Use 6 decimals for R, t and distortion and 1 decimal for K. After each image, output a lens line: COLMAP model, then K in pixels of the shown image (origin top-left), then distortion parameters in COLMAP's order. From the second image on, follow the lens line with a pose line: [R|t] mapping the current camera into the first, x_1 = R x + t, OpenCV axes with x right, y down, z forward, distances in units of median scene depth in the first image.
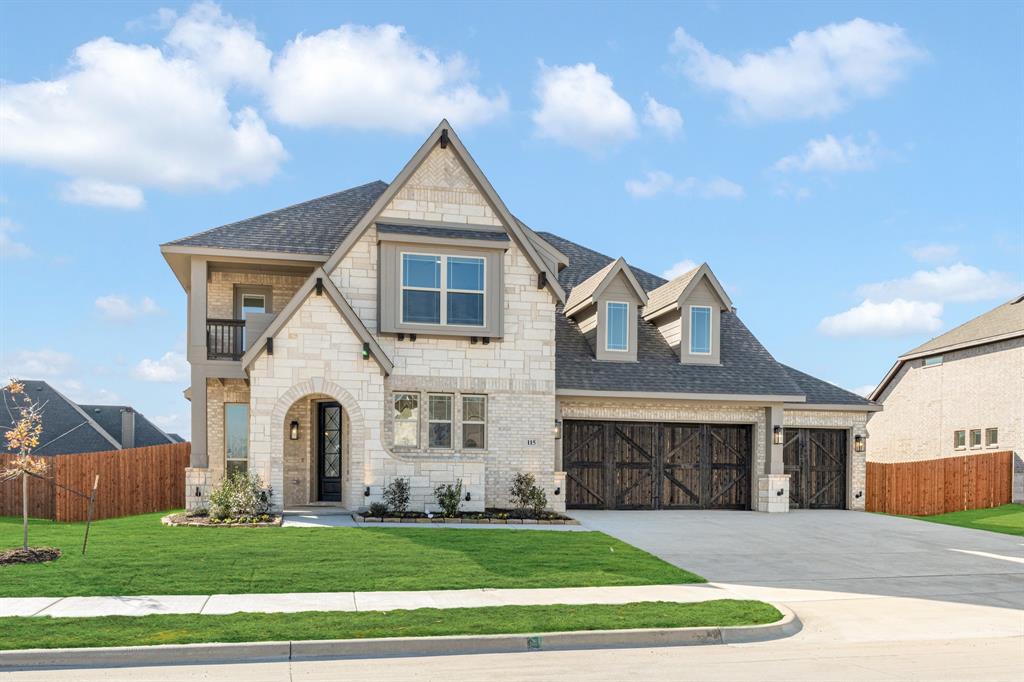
lens RADIAL K [[801.1, 0, 512.0], [0, 801.1, 341.0], [0, 0, 1]] dist [-0.001909, 0.001579]
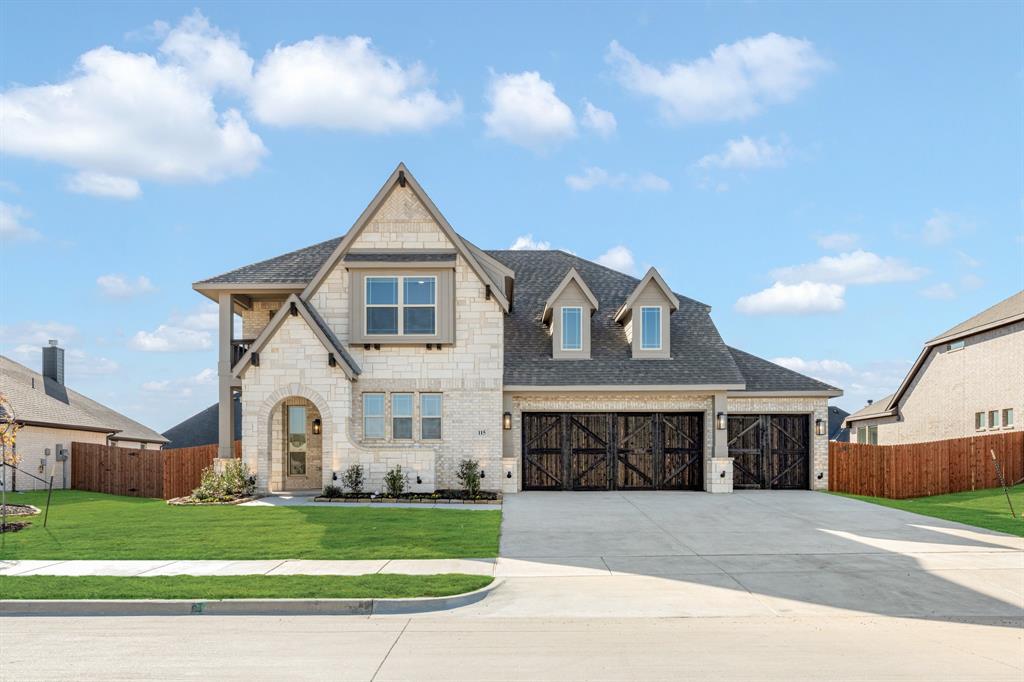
lens RADIAL K [[672.6, 0, 512.0], [0, 672.6, 341.0], [0, 0, 1]] dist [0.000049, -0.000973]
pose [[0.976591, -0.049207, -0.209401, 0.270288], [0.046851, 0.998771, -0.016200, 0.011947], [0.209941, 0.006010, 0.977696, 0.057614]]
